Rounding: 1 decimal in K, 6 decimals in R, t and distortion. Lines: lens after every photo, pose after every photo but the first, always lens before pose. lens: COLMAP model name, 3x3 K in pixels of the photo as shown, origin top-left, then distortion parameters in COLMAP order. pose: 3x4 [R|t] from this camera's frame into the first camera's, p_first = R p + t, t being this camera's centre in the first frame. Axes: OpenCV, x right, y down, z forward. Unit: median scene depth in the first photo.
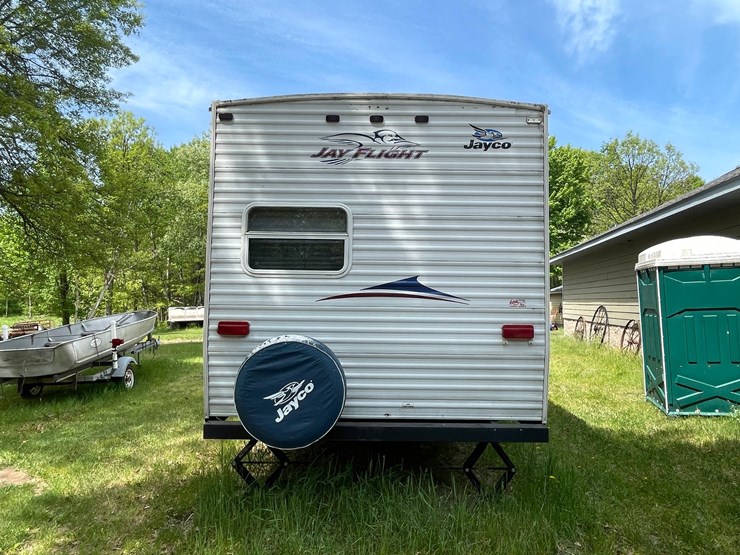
lens RADIAL K [[501.6, 0, 366.1], [0, 501.6, 274.1], [0, 0, 1]] dist [-0.002225, 0.003223]
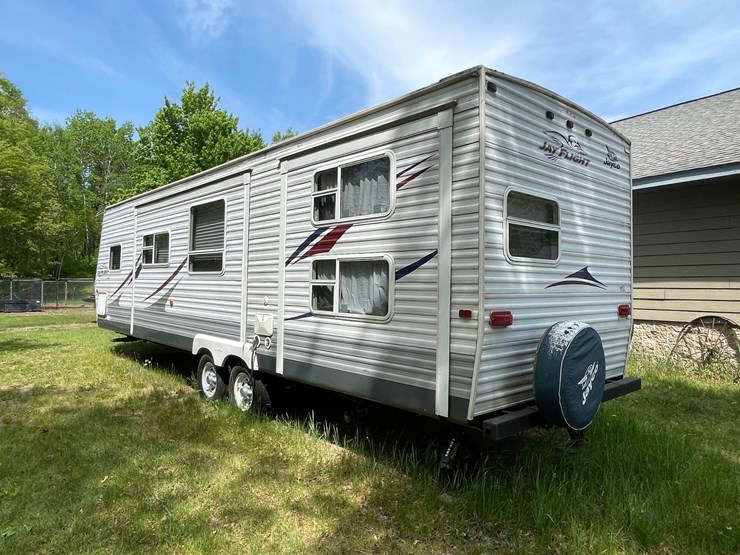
lens RADIAL K [[501.6, 0, 366.1], [0, 501.6, 274.1], [0, 0, 1]] dist [-0.002225, 0.003223]
pose [[0.741328, 0.008175, 0.671093, -1.069490], [-0.035670, 0.998992, 0.027234, 0.008289], [-0.670194, -0.044127, 0.740873, 0.469773]]
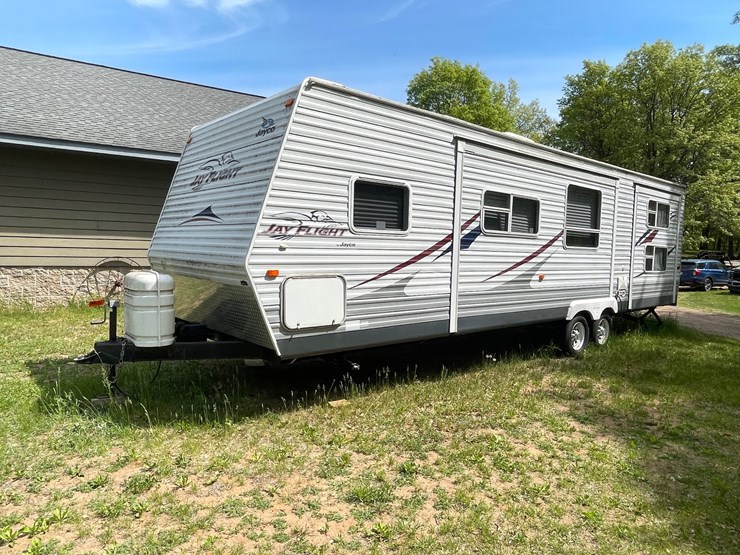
lens RADIAL K [[501.6, 0, 366.1], [0, 501.6, 274.1], [0, 0, 1]] dist [-0.002225, 0.003223]
pose [[-0.651867, -0.085545, 0.753493, -1.290848], [-0.084491, 0.995624, 0.039939, 0.171284], [-0.753612, -0.037628, -0.656242, 4.158363]]
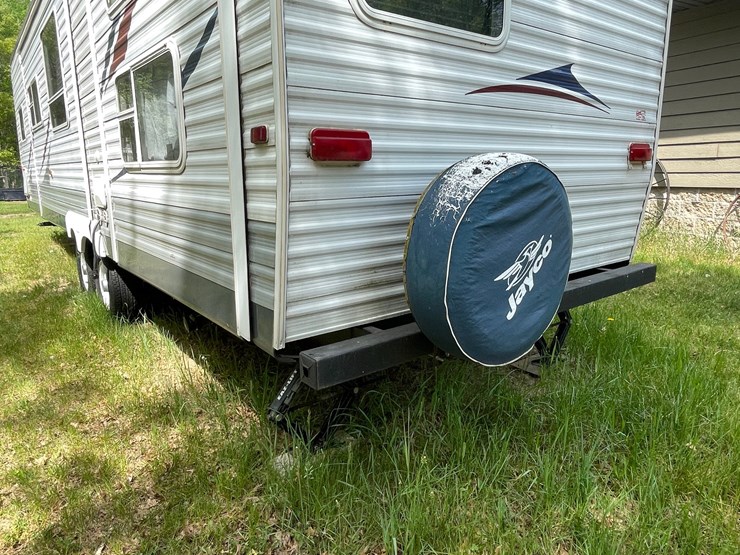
lens RADIAL K [[501.6, 0, 366.1], [0, 501.6, 274.1], [0, 0, 1]] dist [-0.002225, 0.003223]
pose [[0.784911, -0.146756, 0.601979, -0.524530], [-0.011984, 0.967768, 0.251557, 0.104685], [-0.619493, -0.204664, 0.757853, 0.617954]]
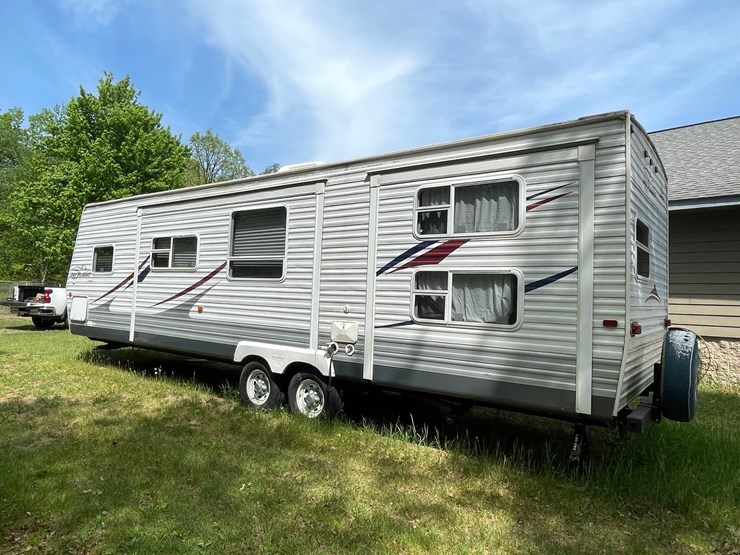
lens RADIAL K [[503.6, 0, 354.9], [0, 503.6, 273.9], [0, 0, 1]] dist [-0.003882, -0.001370]
pose [[0.604533, 0.038669, 0.795641, -1.489063], [-0.065065, 0.997881, 0.000938, 0.029342], [-0.793919, -0.052336, 0.605767, 0.815171]]
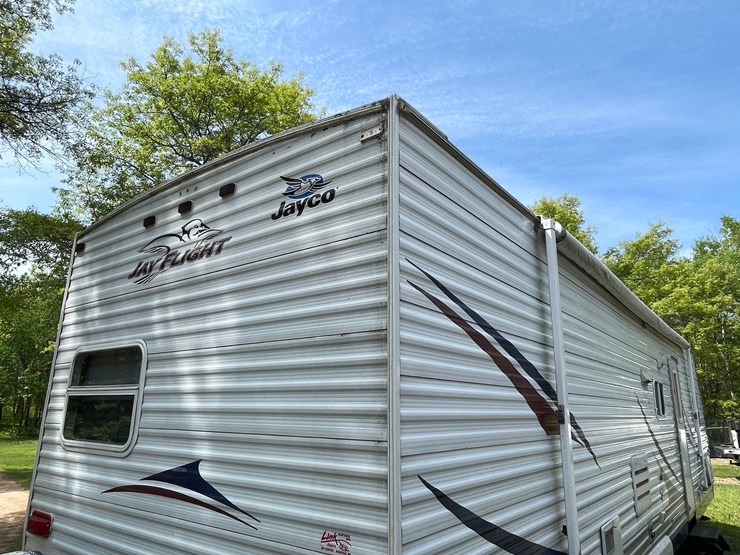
lens RADIAL K [[501.6, 0, 366.1], [0, 501.6, 274.1], [0, 0, 1]] dist [-0.002225, 0.003223]
pose [[0.799922, -0.161902, -0.577851, 0.594345], [0.034960, 0.973856, -0.224459, -0.064695], [0.599084, 0.159348, 0.784669, 0.641135]]
